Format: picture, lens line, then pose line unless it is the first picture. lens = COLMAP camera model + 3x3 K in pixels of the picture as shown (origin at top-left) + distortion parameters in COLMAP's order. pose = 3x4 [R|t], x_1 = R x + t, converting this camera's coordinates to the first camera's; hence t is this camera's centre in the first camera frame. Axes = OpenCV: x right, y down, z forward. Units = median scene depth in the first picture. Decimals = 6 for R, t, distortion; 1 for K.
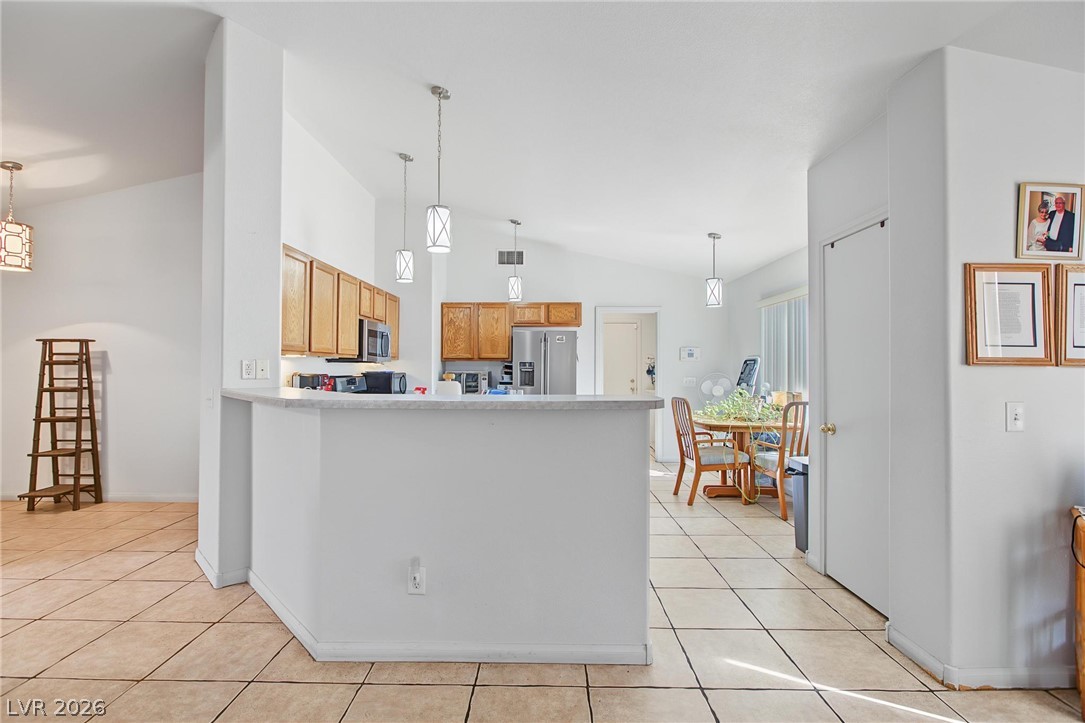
lens RADIAL K [[495.1, 0, 538.6], [0, 495.1, 361.1], [0, 0, 1]] dist [-0.011502, 0.001571]
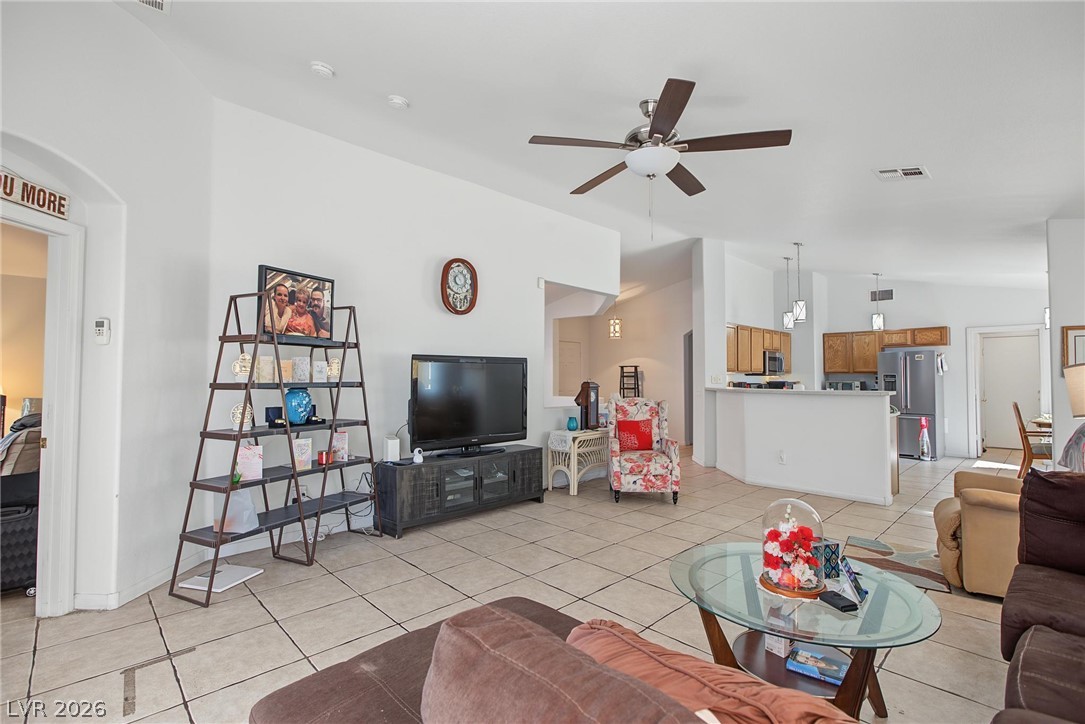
lens RADIAL K [[495.1, 0, 538.6], [0, 495.1, 361.6], [0, 0, 1]] dist [-0.011502, 0.001571]
pose [[0.703357, -0.024447, -0.710416, 0.277127], [0.008641, 0.999629, -0.025844, -0.007730], [0.710784, 0.012039, 0.703308, -0.691313]]
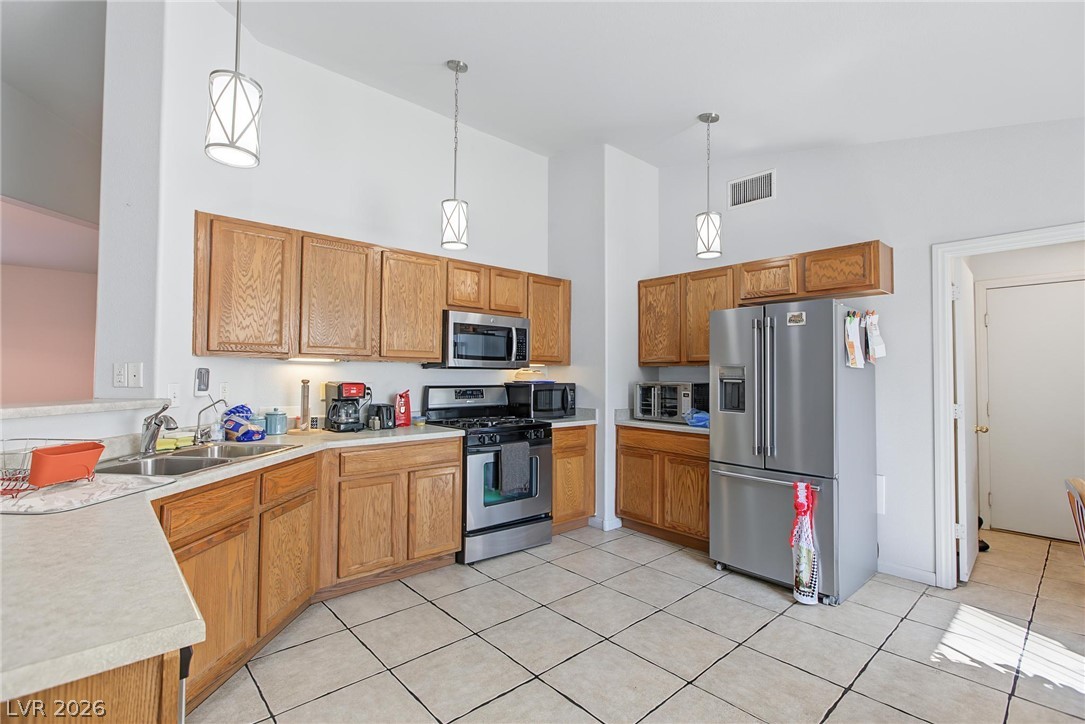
lens RADIAL K [[495.1, 0, 538.6], [0, 495.1, 361.6], [0, 0, 1]] dist [-0.011502, 0.001571]
pose [[0.678744, -0.018108, -0.734152, 0.241685], [0.004076, 0.999773, -0.020892, 0.007646], [0.734364, 0.011188, 0.678664, 0.510333]]
